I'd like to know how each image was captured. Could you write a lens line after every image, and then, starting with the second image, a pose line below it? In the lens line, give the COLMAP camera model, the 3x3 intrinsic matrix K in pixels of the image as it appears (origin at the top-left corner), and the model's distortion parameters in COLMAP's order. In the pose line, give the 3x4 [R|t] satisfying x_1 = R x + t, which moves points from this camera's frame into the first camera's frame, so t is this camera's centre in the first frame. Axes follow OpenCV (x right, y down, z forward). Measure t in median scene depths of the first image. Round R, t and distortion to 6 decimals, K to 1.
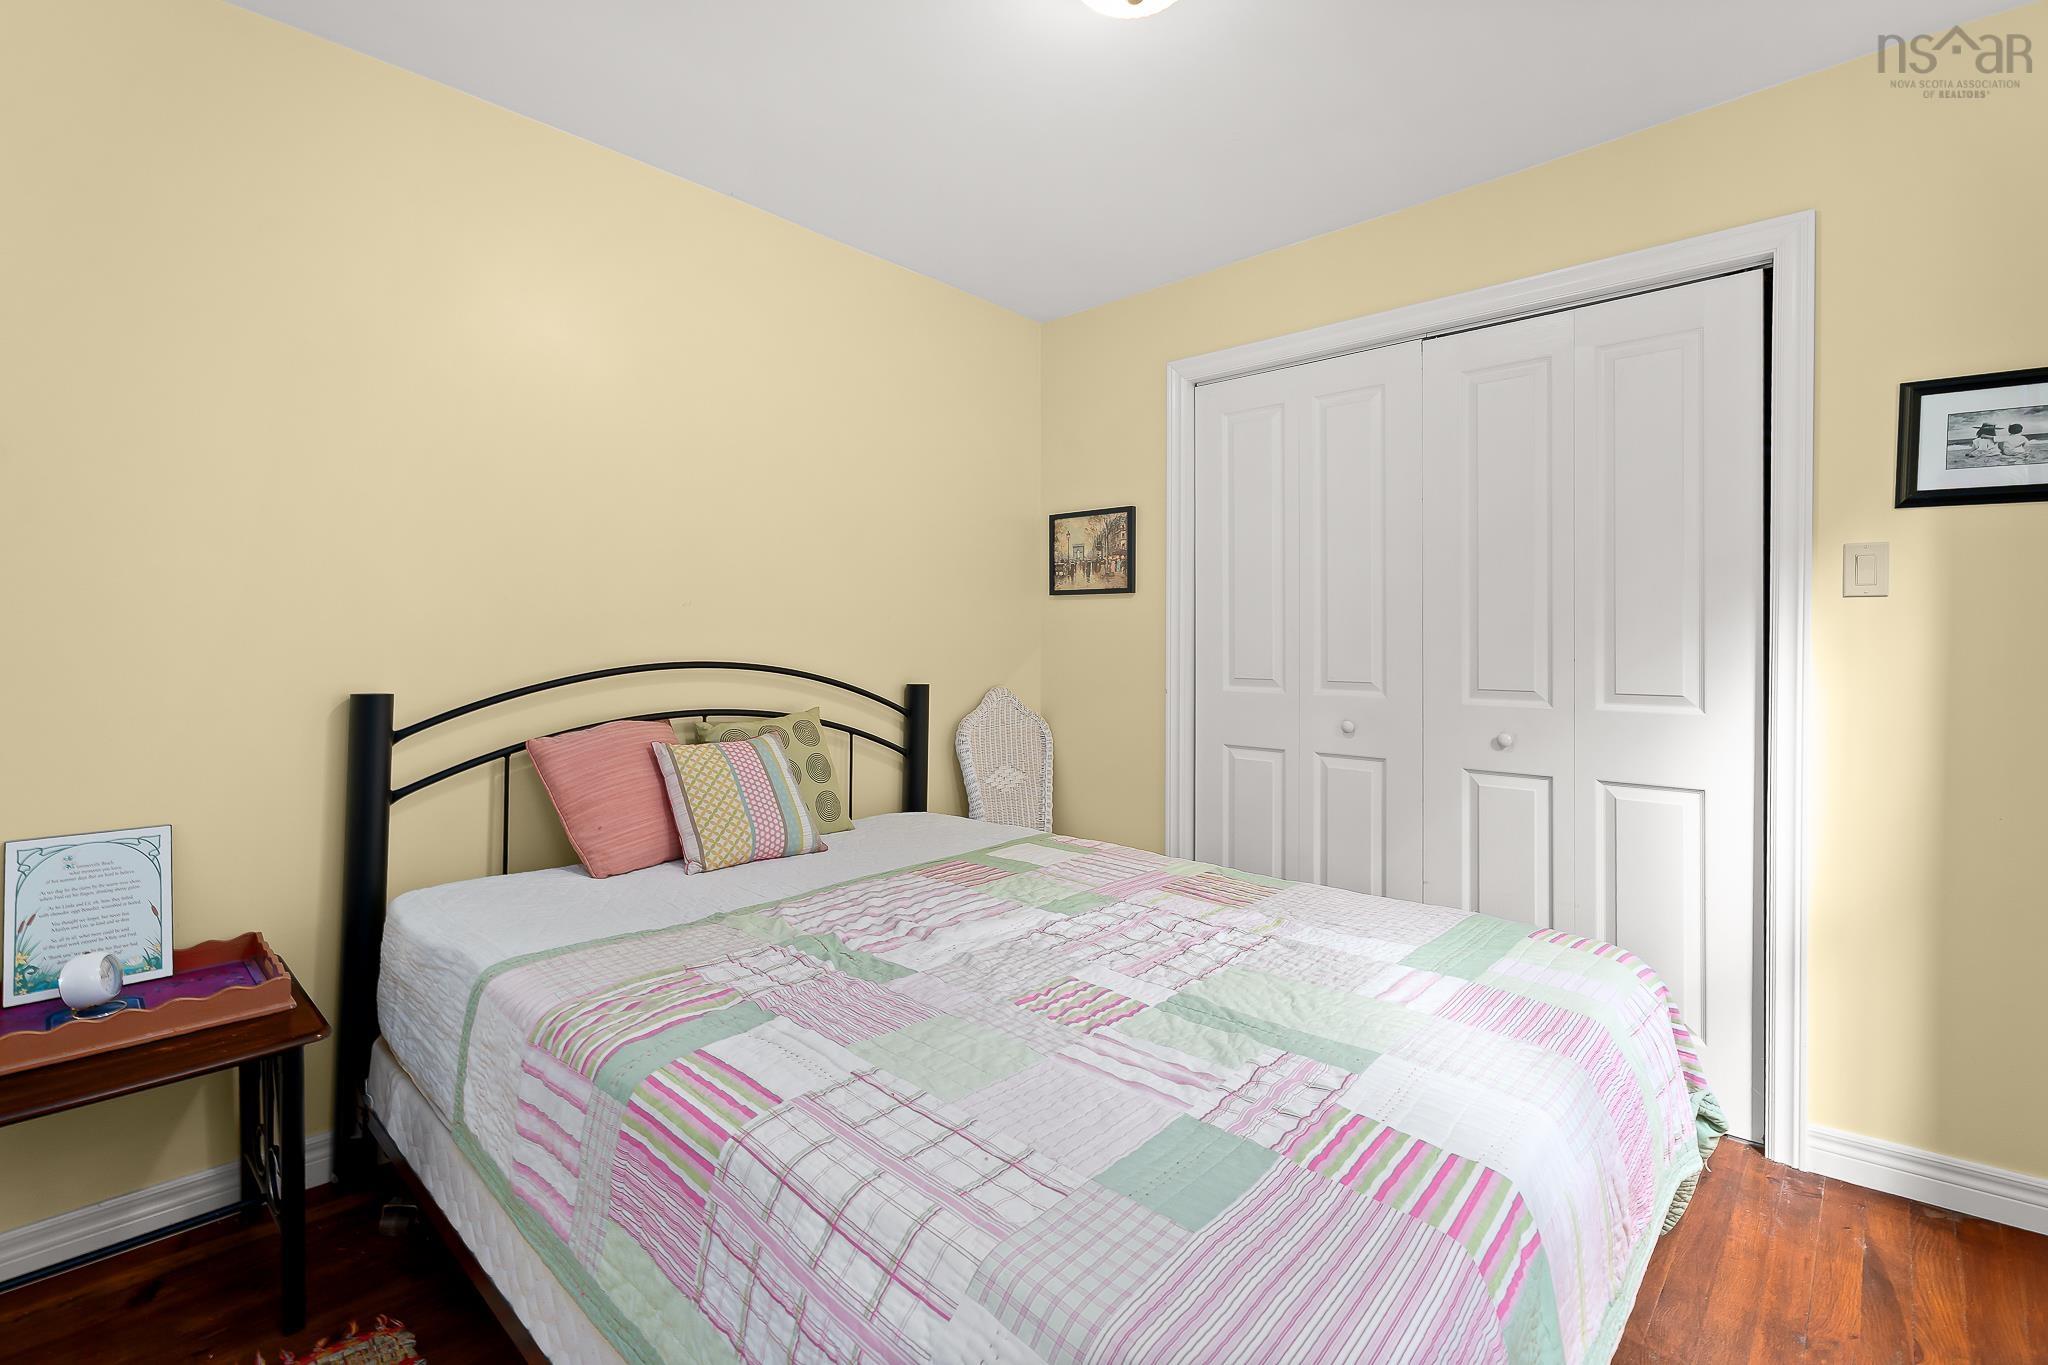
lens RADIAL K [[916.1, 0, 1019.2], [0, 916.1, 635.3], [0, 0, 1]] dist [0.000486, -0.000089]
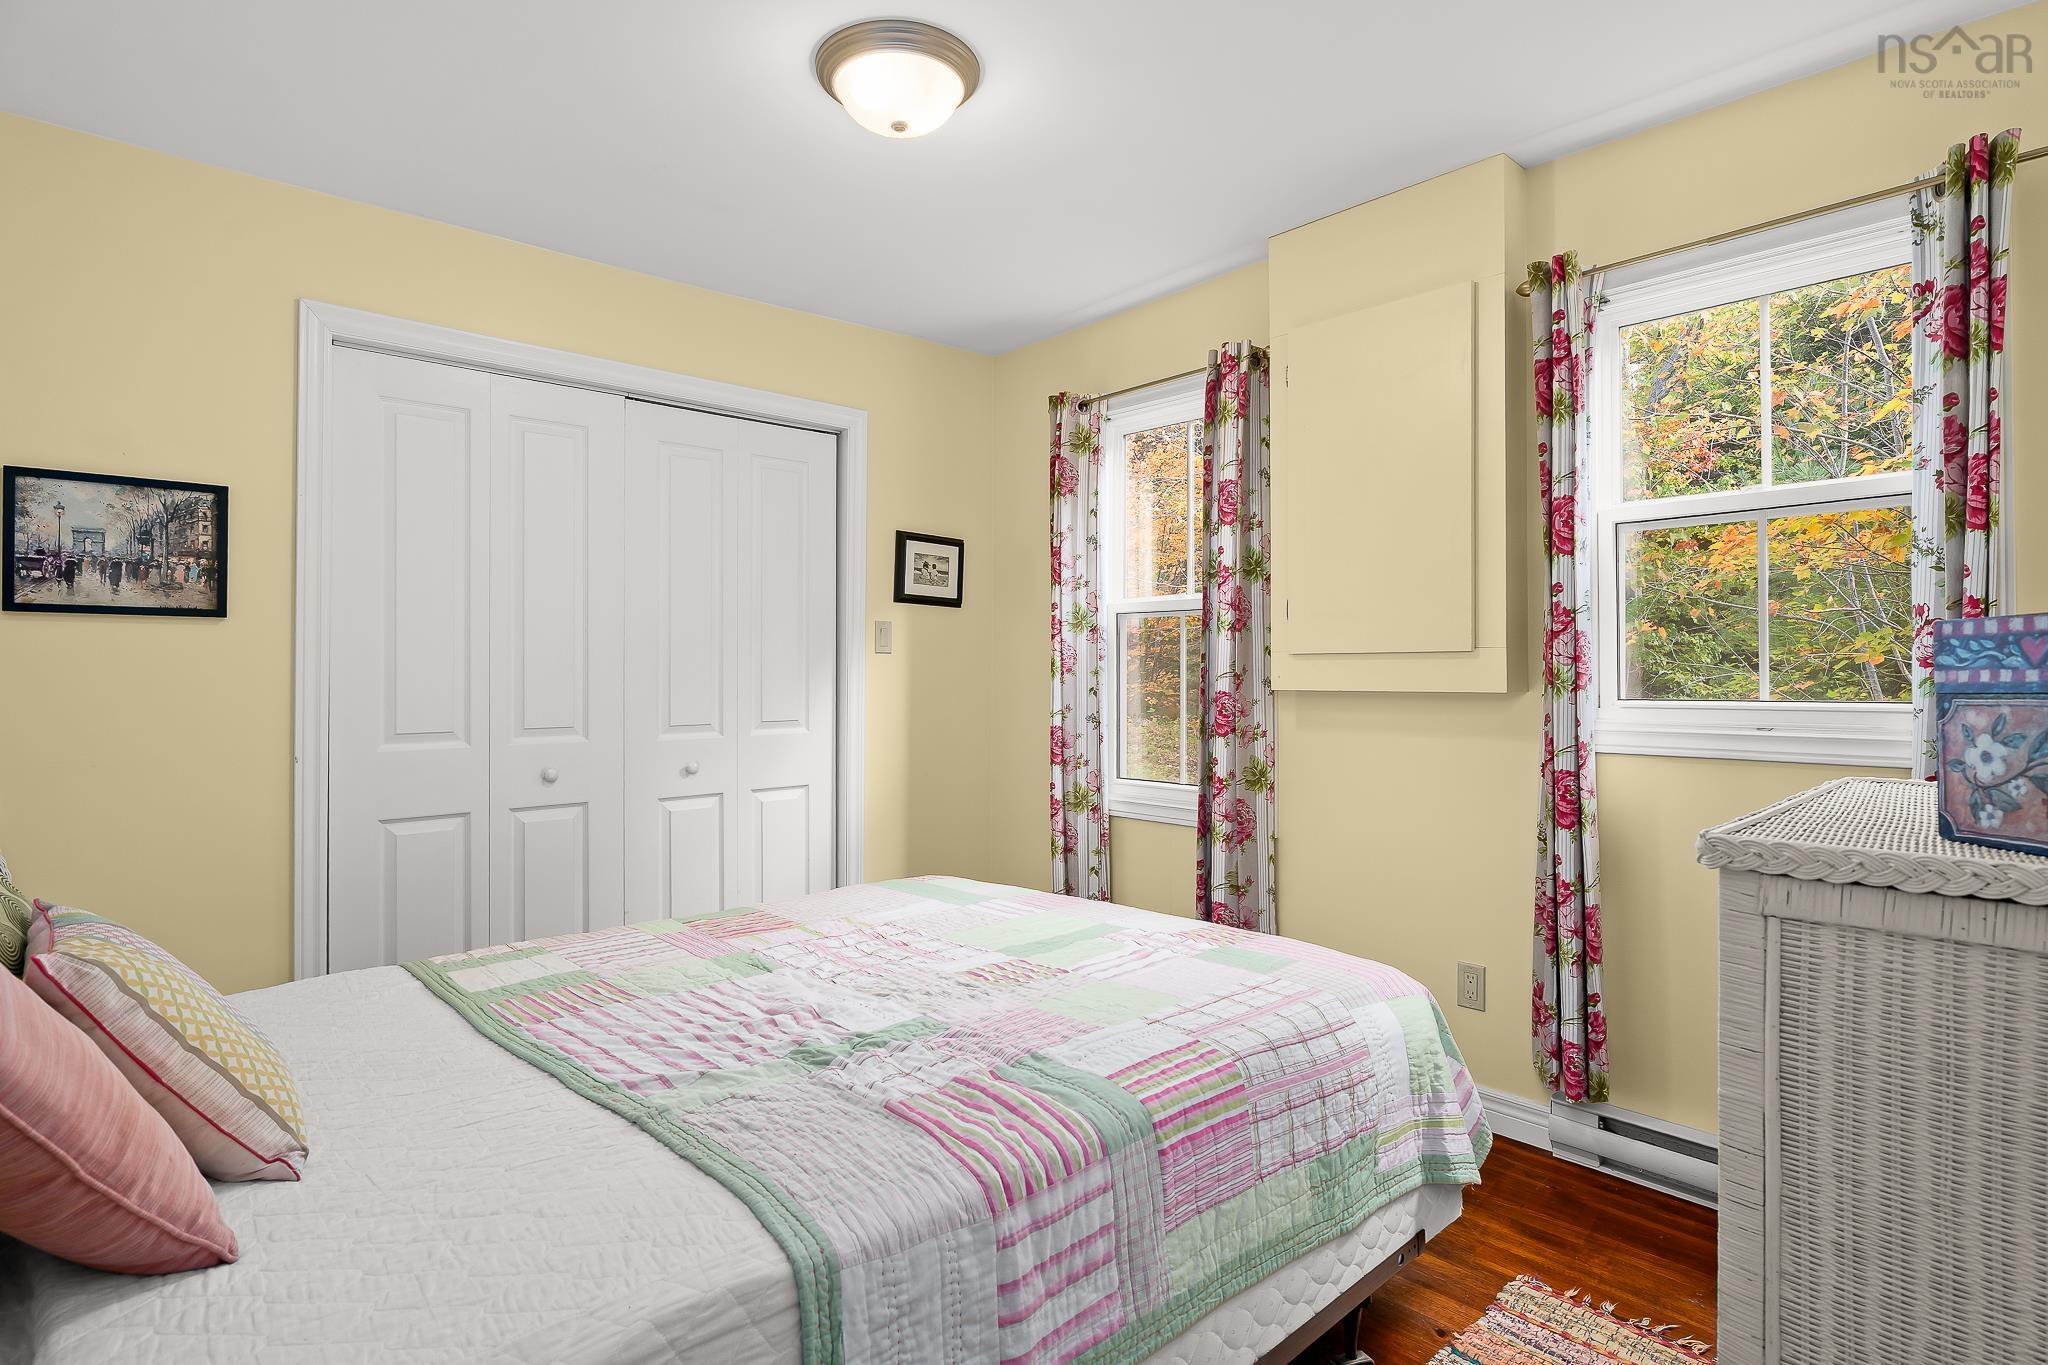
lens RADIAL K [[1010.8, 0, 1024.0], [0, 1010.8, 682.5], [0, 0, 1]] dist [-0.025633, -0.000288]
pose [[0.083150, -0.010720, 0.996479, -0.757121], [0.003913, 0.999938, 0.010431, -0.005986], [-0.996529, 0.003032, 0.083186, 0.503115]]
